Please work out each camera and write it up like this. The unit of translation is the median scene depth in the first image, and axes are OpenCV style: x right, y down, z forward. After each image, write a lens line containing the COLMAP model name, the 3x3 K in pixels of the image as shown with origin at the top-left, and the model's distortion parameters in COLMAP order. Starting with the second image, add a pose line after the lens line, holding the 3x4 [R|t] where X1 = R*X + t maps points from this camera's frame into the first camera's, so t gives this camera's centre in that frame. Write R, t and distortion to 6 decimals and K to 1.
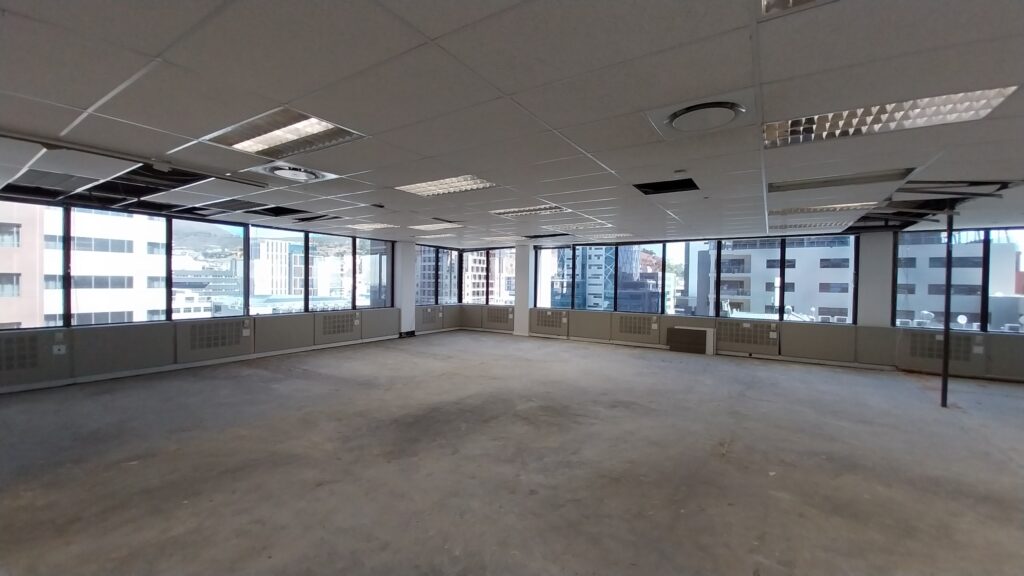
lens RADIAL K [[400.5, 0, 515.4], [0, 400.5, 288.0], [0, 0, 1]] dist [0.026825, -0.017412]
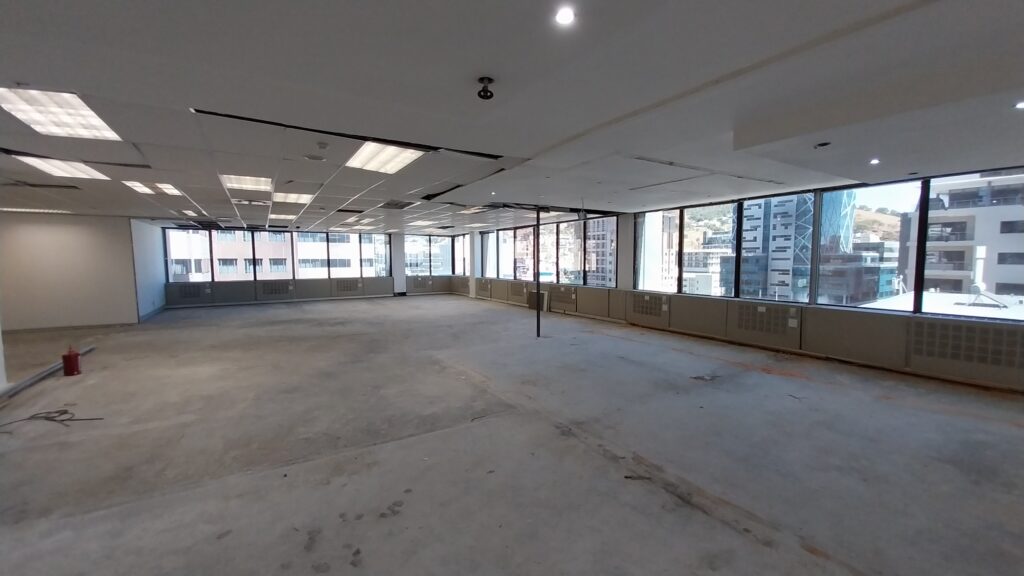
lens RADIAL K [[402.2, 0, 519.7], [0, 402.2, 287.6], [0, 0, 1]] dist [0.027105, -0.018132]
pose [[0.906416, 0.013172, -0.422180, 0.998878], [0.010039, 0.998560, 0.052708, 0.017902], [0.422267, -0.052013, 0.904978, -0.240993]]
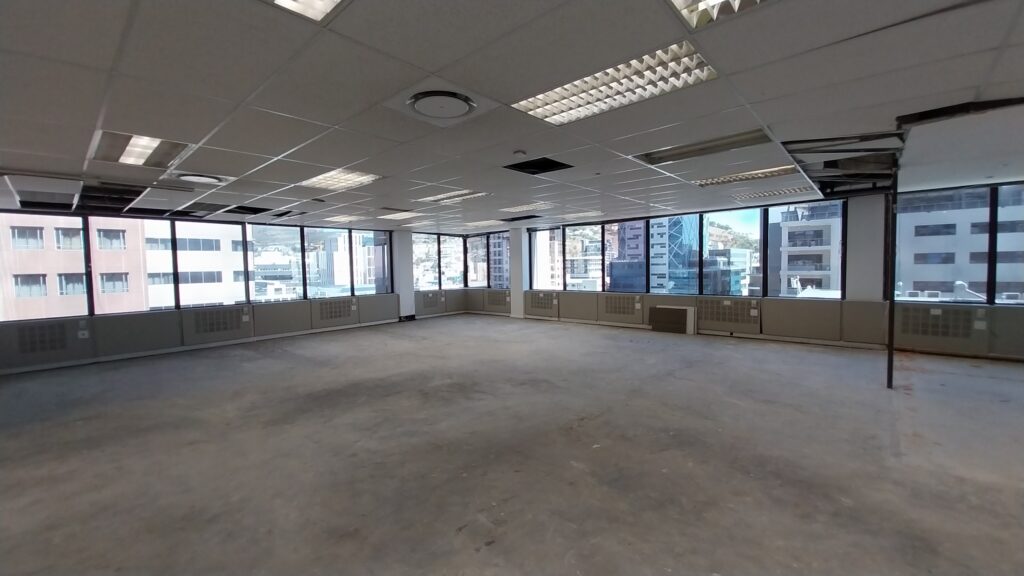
lens RADIAL K [[402.2, 0, 519.7], [0, 402.2, 287.6], [0, 0, 1]] dist [0.027105, -0.018132]
pose [[0.988378, -0.026680, -0.149654, 0.235157], [0.032620, 0.998769, 0.037381, 0.005653], [0.148472, -0.041828, 0.988032, -0.006989]]
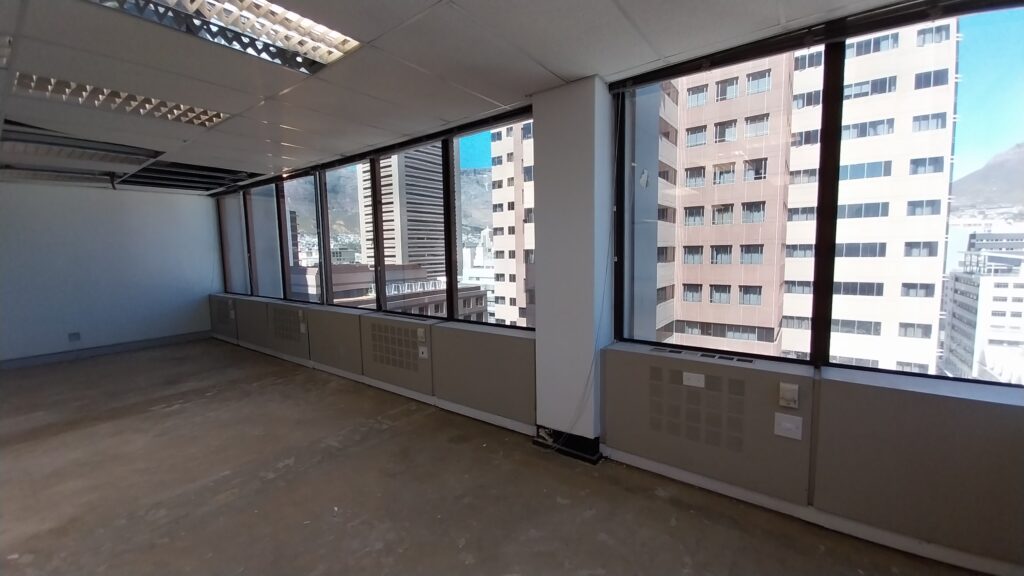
lens RADIAL K [[402.2, 0, 519.7], [0, 402.2, 287.6], [0, 0, 1]] dist [0.027105, -0.018132]
pose [[-0.066914, 0.077733, -0.994726, -0.001747], [0.002308, 0.996970, 0.077753, -0.011502], [0.997756, 0.002907, -0.066891, 1.249369]]
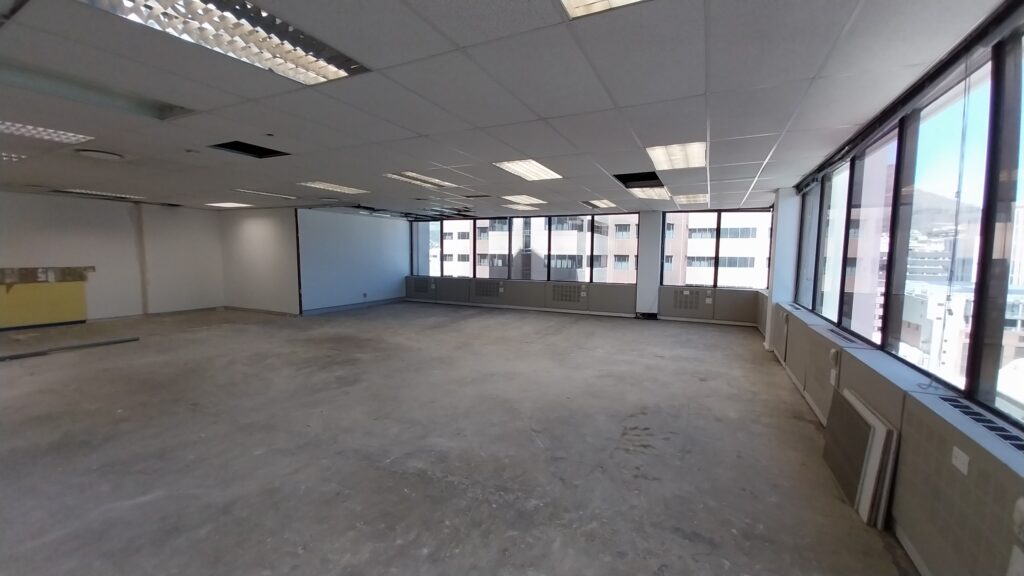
lens RADIAL K [[402.2, 0, 519.7], [0, 402.2, 287.6], [0, 0, 1]] dist [0.027105, -0.018132]
pose [[0.129228, 0.067398, -0.989322, 0.734603], [-0.025324, 0.997586, 0.064653, 0.002105], [0.991291, 0.016699, 0.130623, 0.762868]]
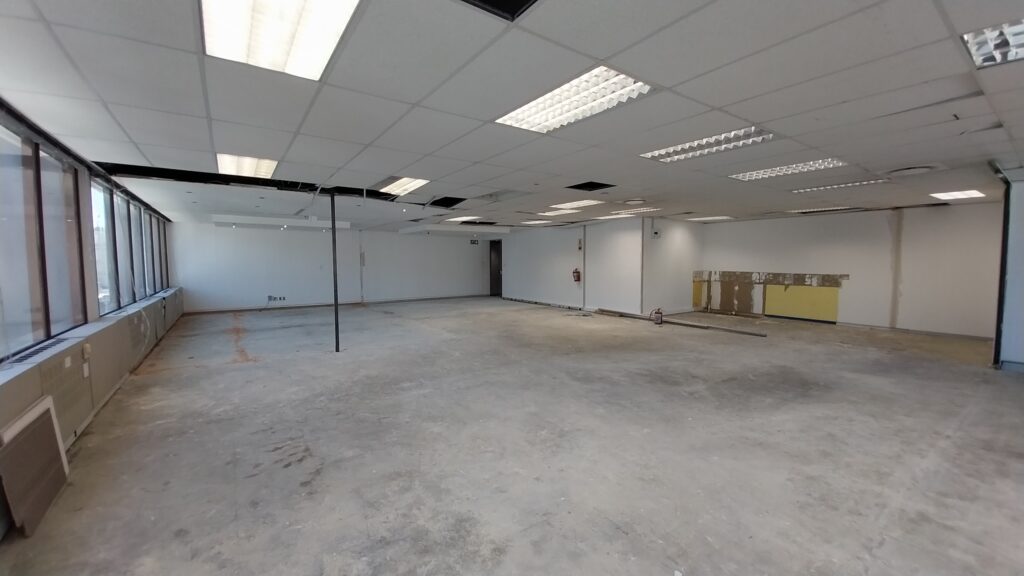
lens RADIAL K [[400.5, 0, 515.4], [0, 400.5, 288.0], [0, 0, 1]] dist [0.026825, -0.017412]
pose [[-0.924421, -0.037309, 0.379545, 0.039106], [-0.004474, 0.996196, 0.087028, -0.013332], [-0.381348, 0.078753, -0.921071, 1.184174]]
